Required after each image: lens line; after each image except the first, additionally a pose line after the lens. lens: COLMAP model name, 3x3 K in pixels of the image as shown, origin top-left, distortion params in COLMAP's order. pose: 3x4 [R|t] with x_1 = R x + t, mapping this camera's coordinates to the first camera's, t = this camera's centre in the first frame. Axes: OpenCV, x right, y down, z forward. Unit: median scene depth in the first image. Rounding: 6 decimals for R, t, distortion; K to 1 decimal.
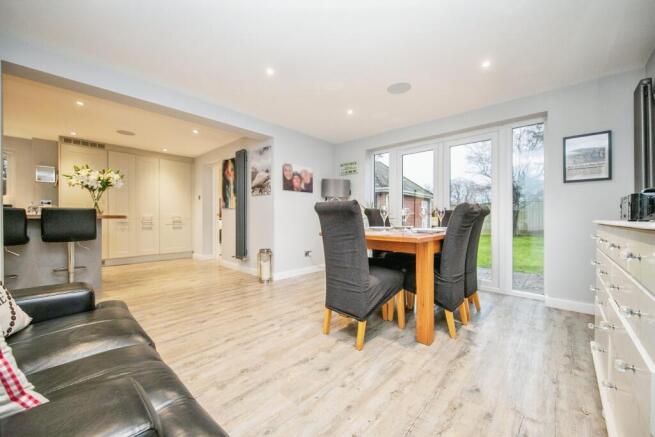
lens RADIAL K [[254.1, 0, 327.5], [0, 254.1, 218.5], [0, 0, 1]] dist [0.021600, 0.000010]
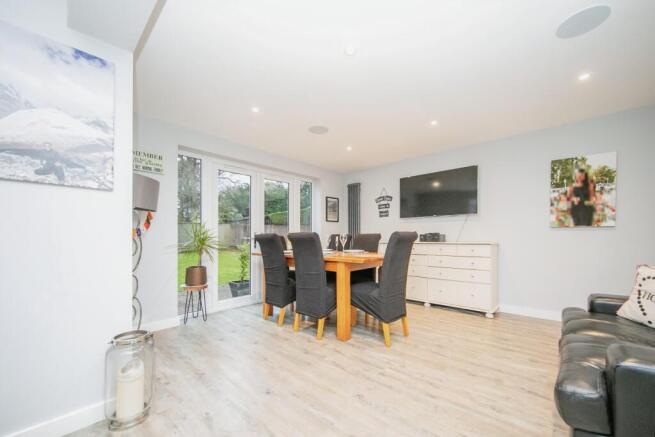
lens RADIAL K [[254.8, 0, 328.1], [0, 254.8, 238.9], [0, 0, 1]] dist [-0.000738, -0.000017]
pose [[-0.004569, -0.014048, 0.999891, -0.978635], [0.005434, 0.999886, 0.014073, -0.042074], [-0.999975, 0.005497, -0.004493, 1.089845]]
